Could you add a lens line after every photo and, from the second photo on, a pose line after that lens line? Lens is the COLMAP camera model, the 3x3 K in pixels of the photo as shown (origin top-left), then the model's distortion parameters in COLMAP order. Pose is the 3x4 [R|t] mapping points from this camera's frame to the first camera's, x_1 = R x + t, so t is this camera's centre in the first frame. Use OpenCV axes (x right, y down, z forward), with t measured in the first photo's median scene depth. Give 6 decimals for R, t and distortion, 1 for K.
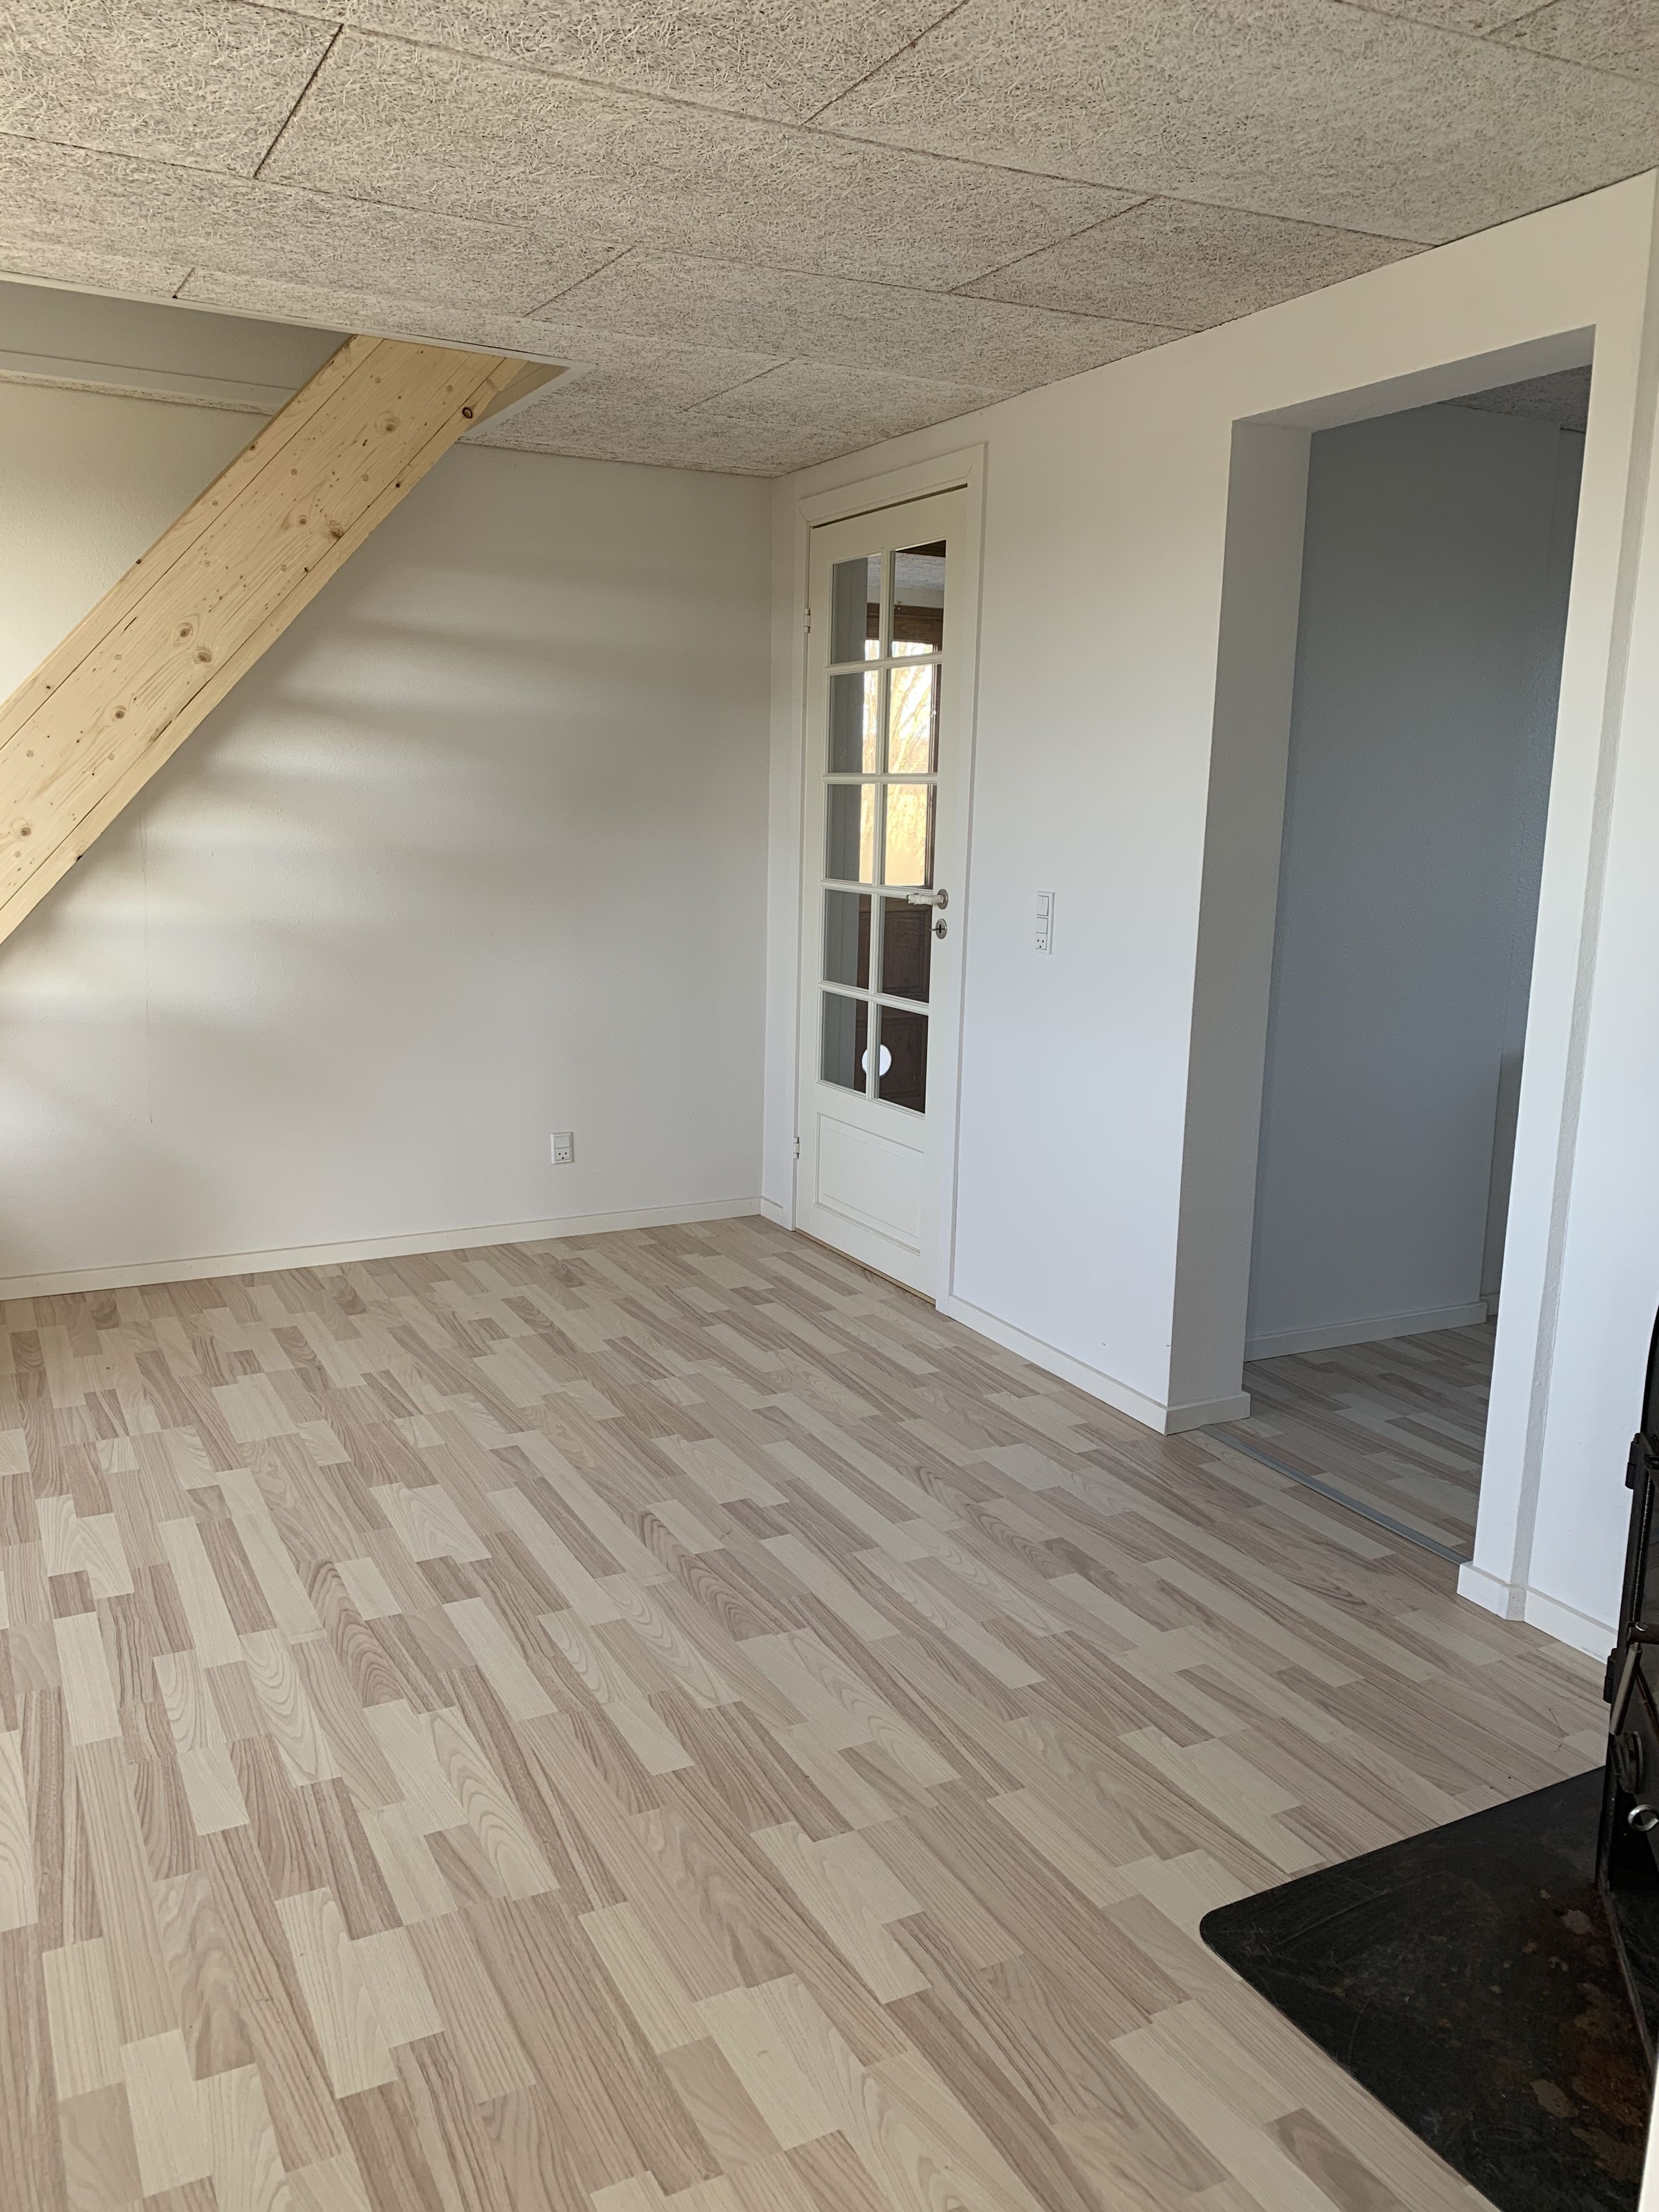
lens RADIAL K [[1696.4, 0, 836.8], [0, 1696.4, 1105.6], [0, 0, 1]] dist [0.005367, -0.004082]
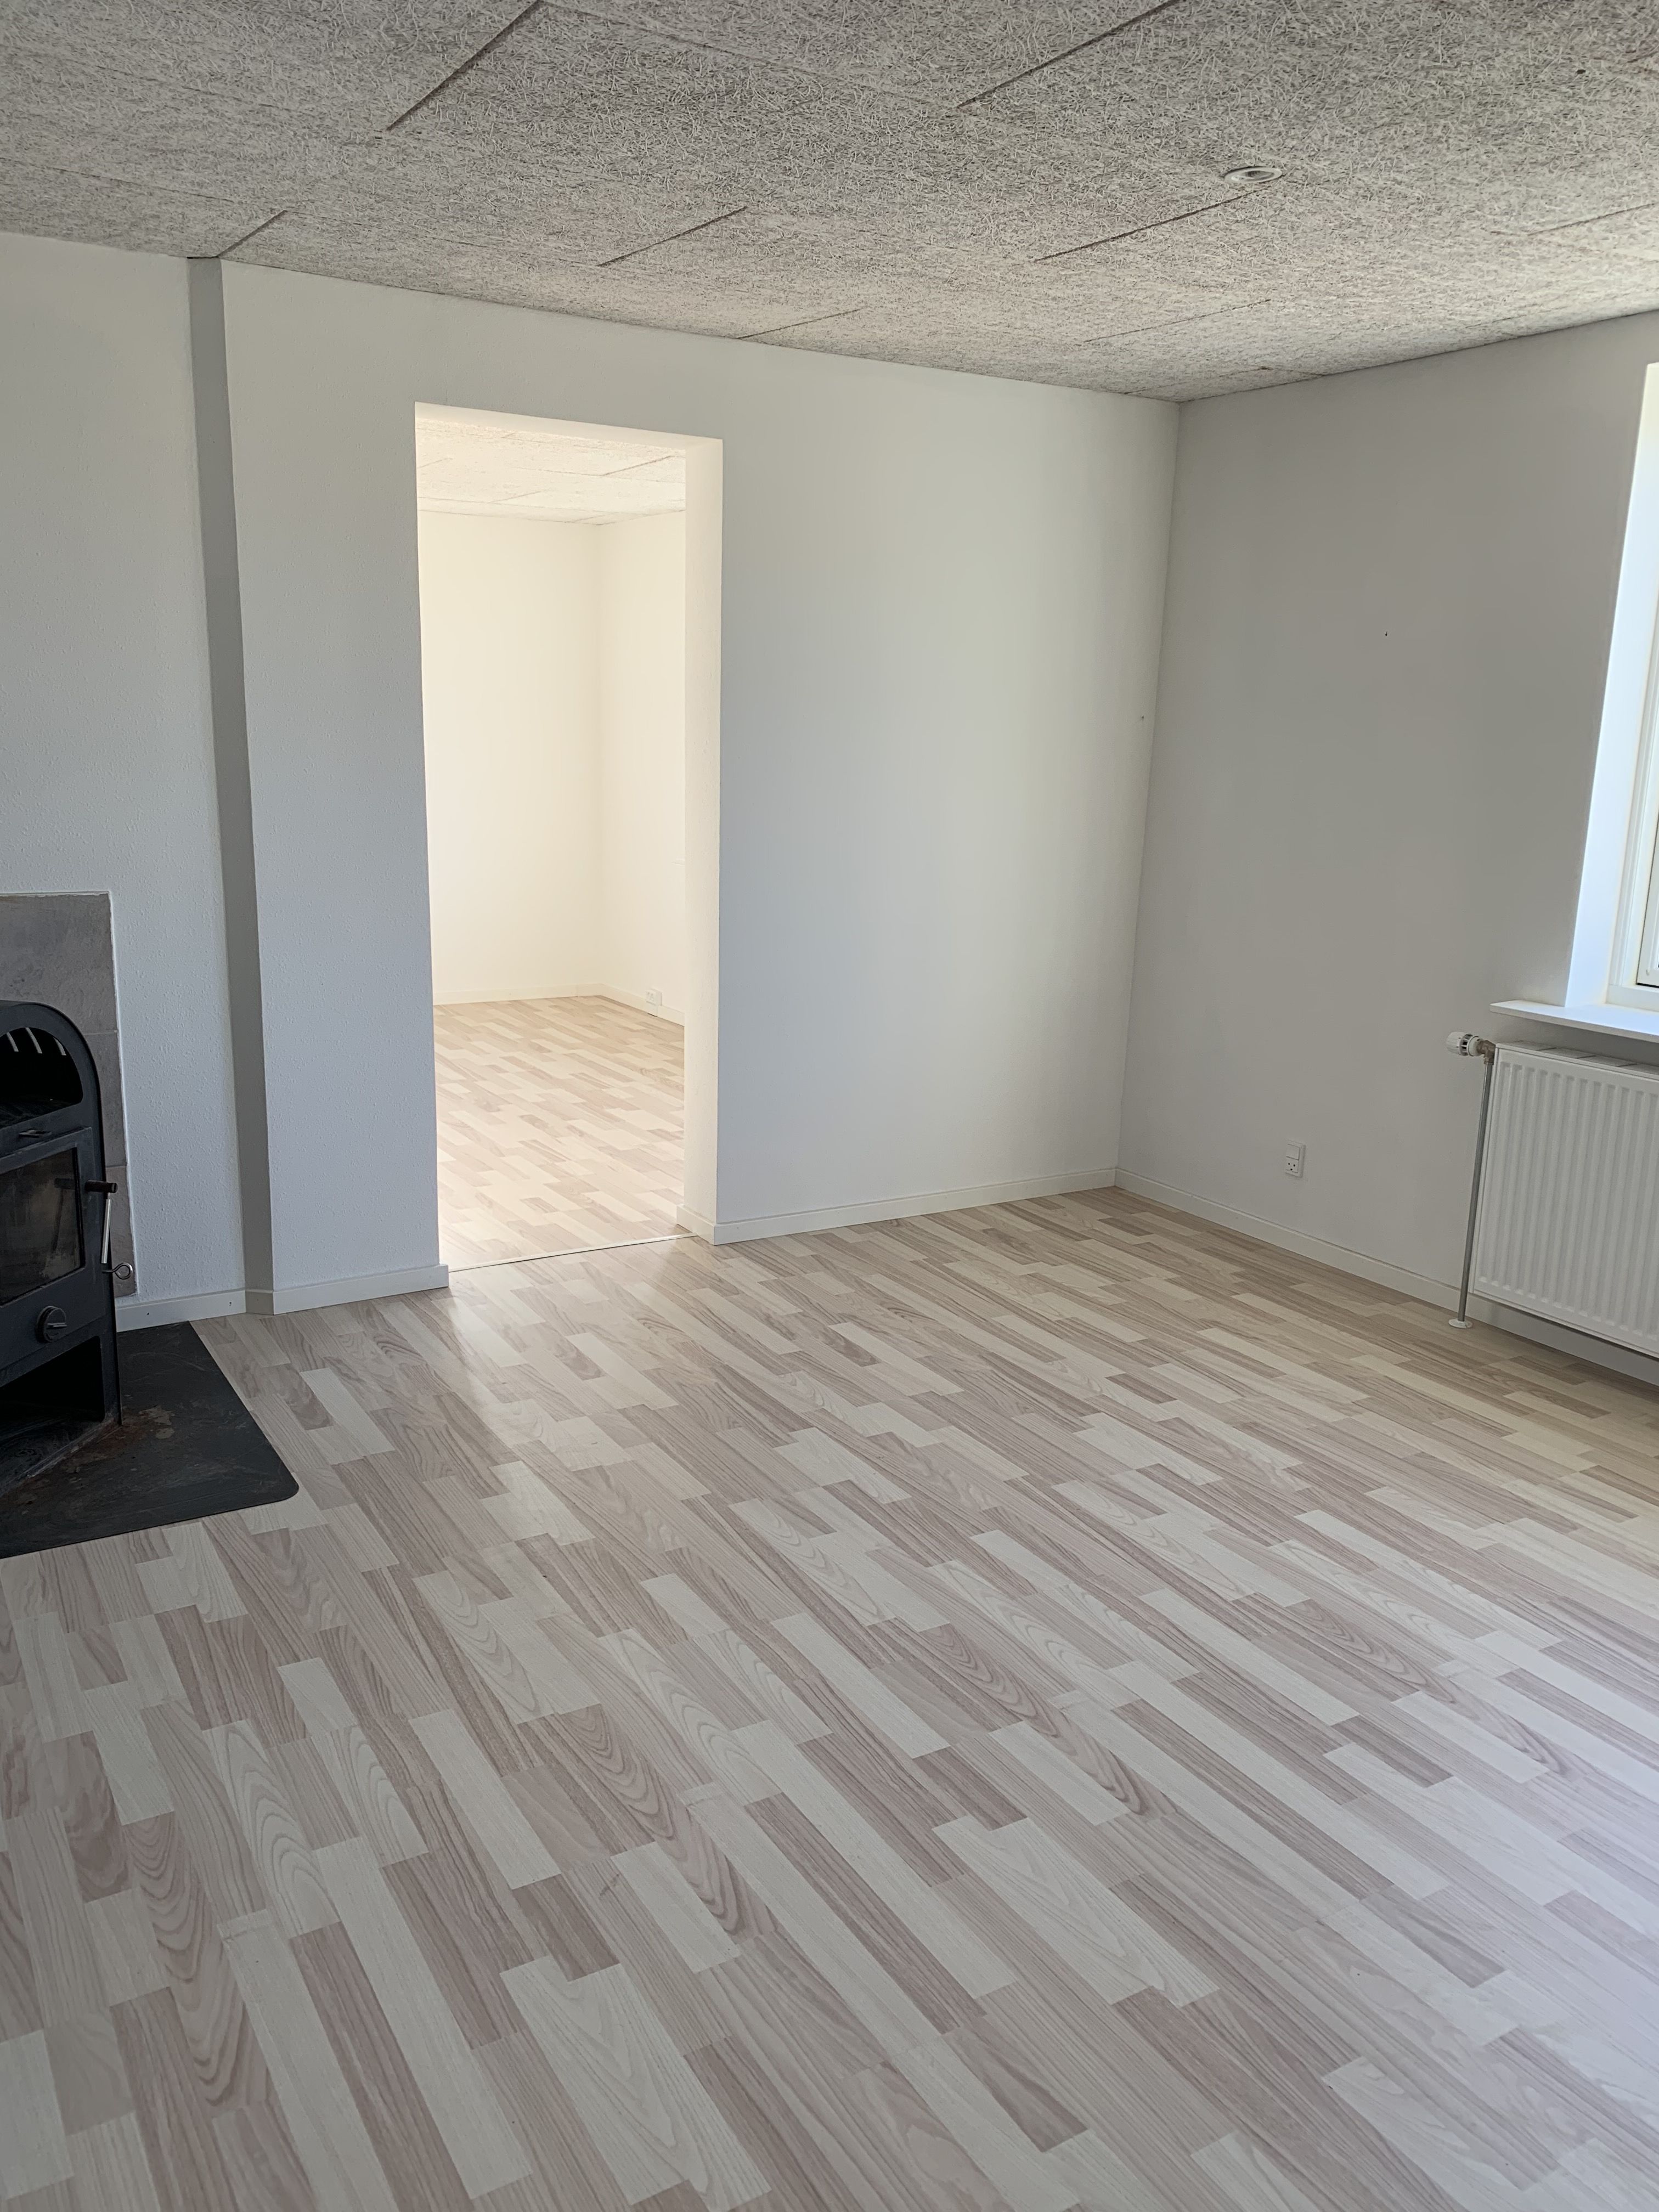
lens RADIAL K [[1696.4, 0, 830.1], [0, 1696.4, 1108.3], [0, 0, 1]] dist [0.005367, -0.004082]
pose [[-0.997312, -0.034852, -0.064454, -0.095901], [-0.057542, 0.917110, 0.394459, -0.288122], [0.045364, 0.397107, -0.916650, 1.459056]]
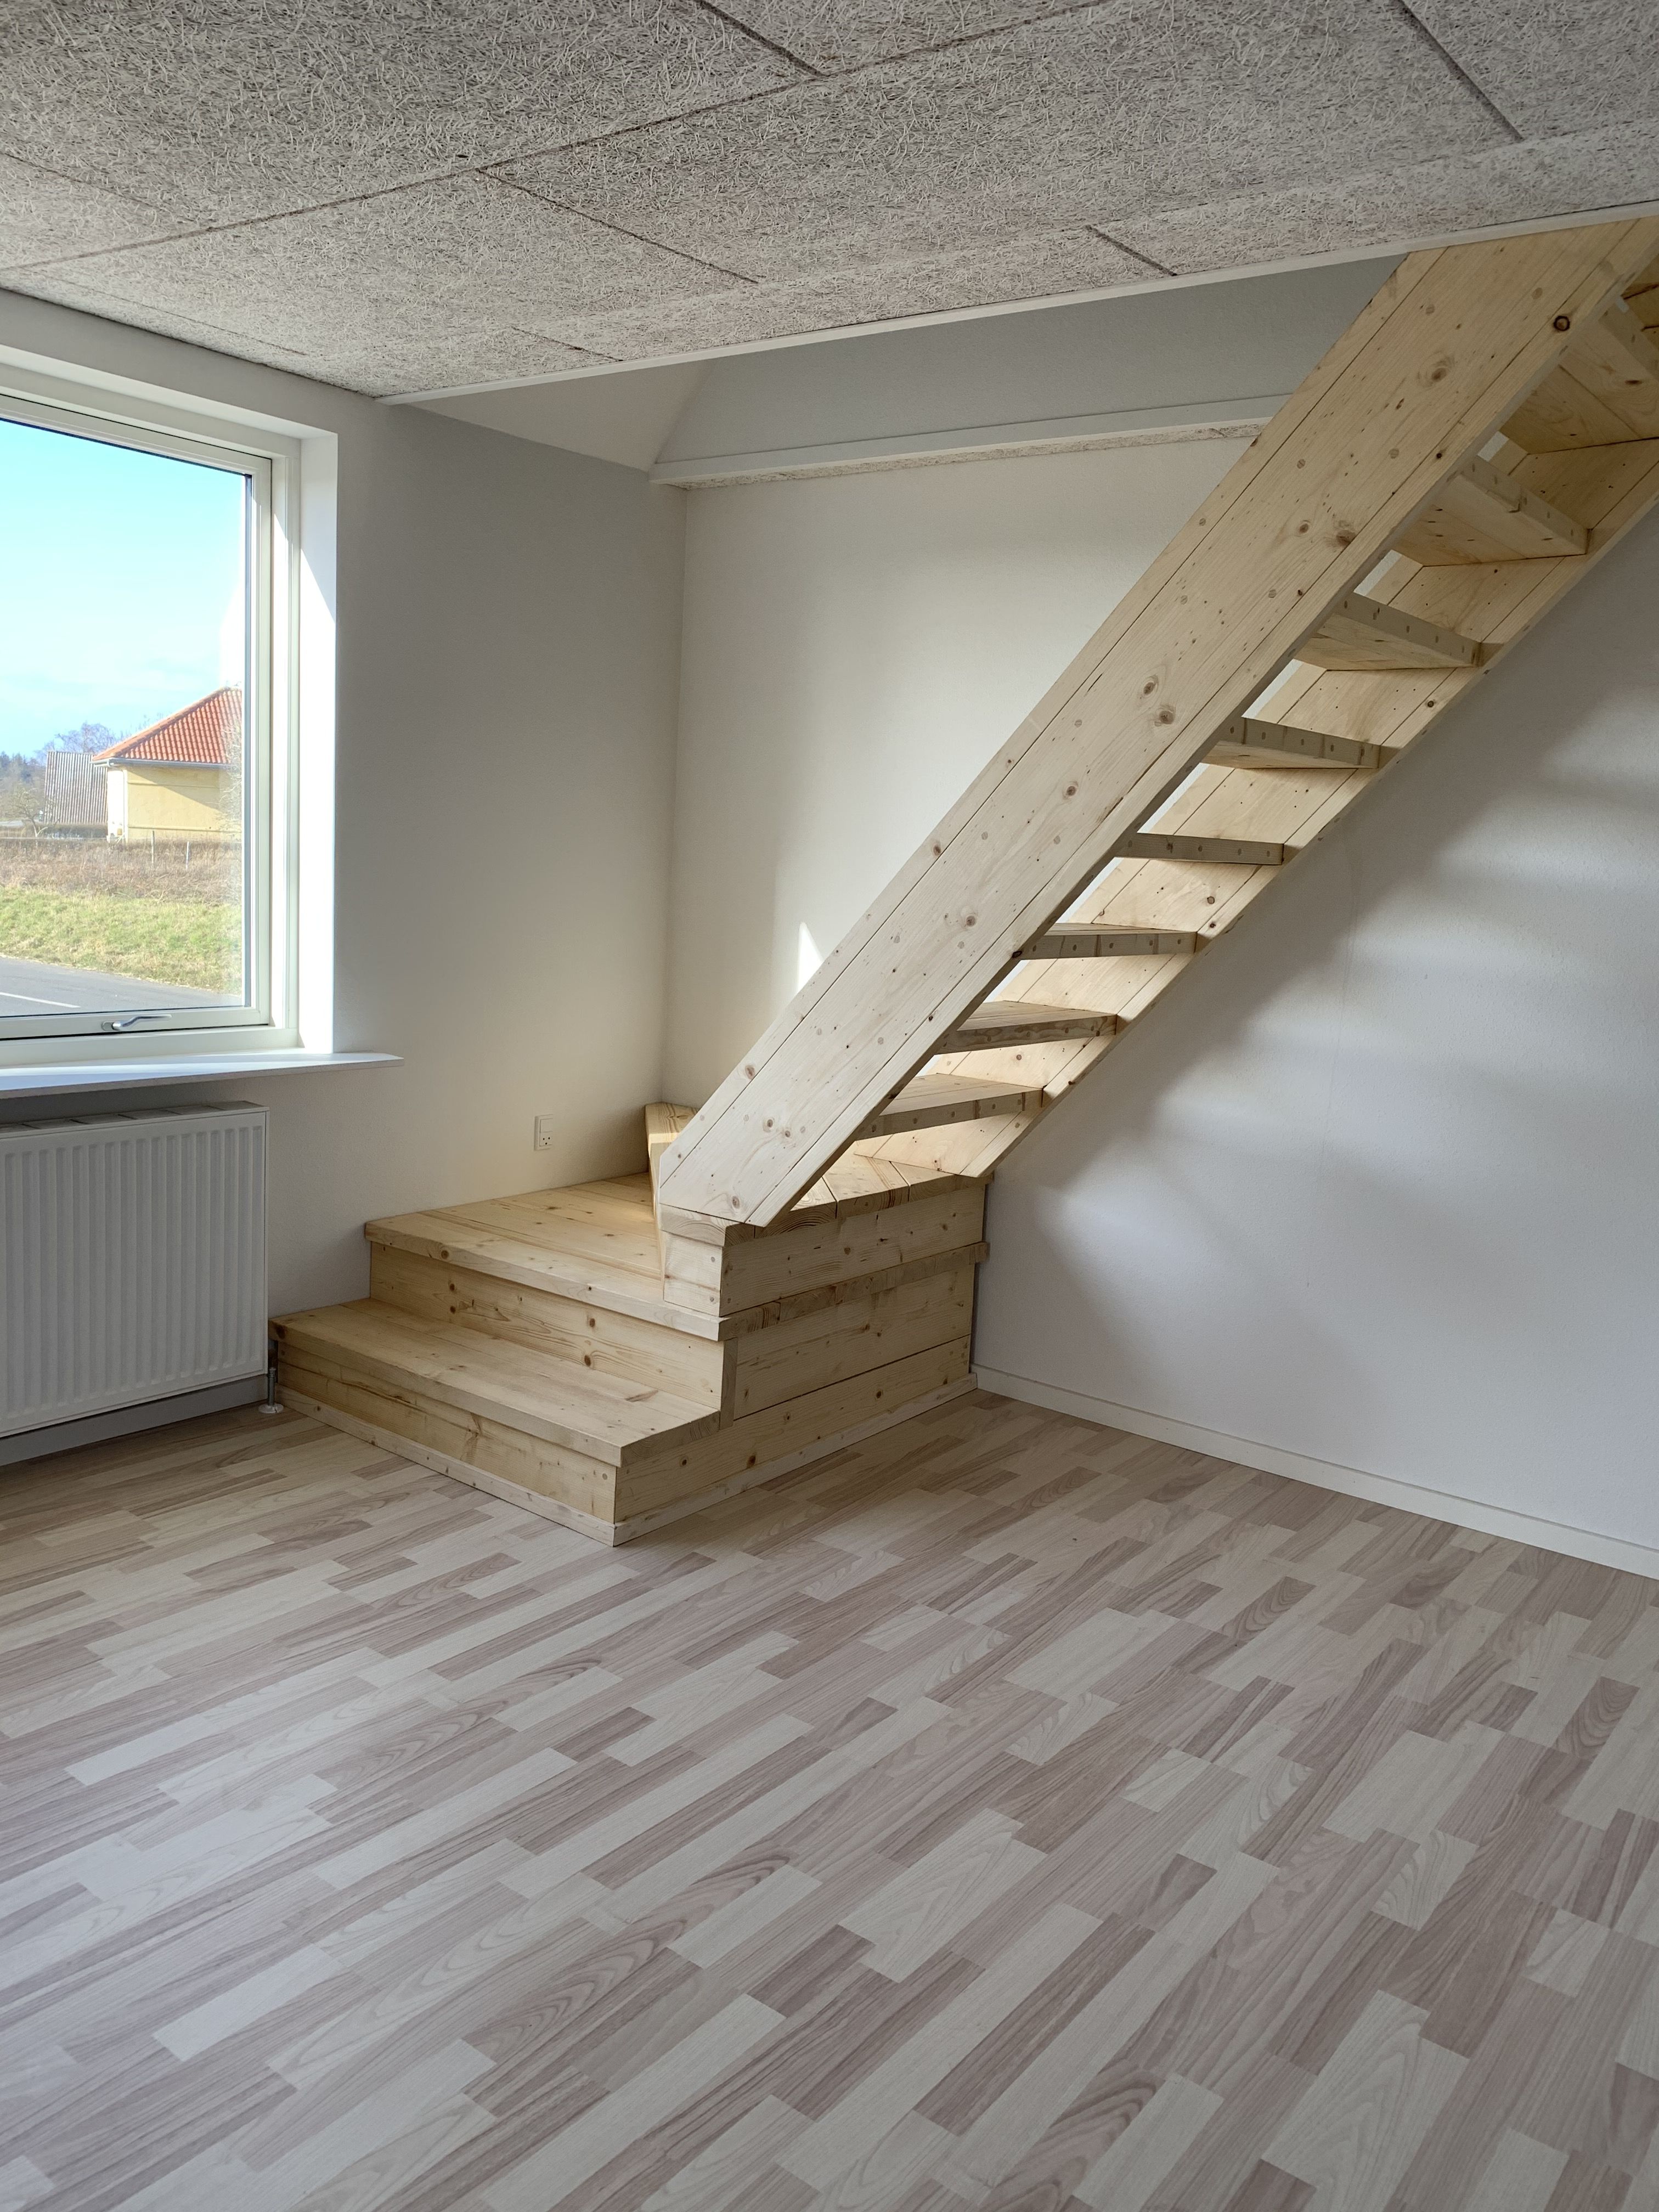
lens RADIAL K [[1696.4, 0, 841.8], [0, 1696.4, 1104.9], [0, 0, 1]] dist [0.005367, -0.004082]
pose [[0.416922, 0.144377, -0.897402, 0.330143], [-0.211809, 0.975556, 0.058547, -0.108211], [0.883919, 0.165669, 0.437311, 0.587451]]
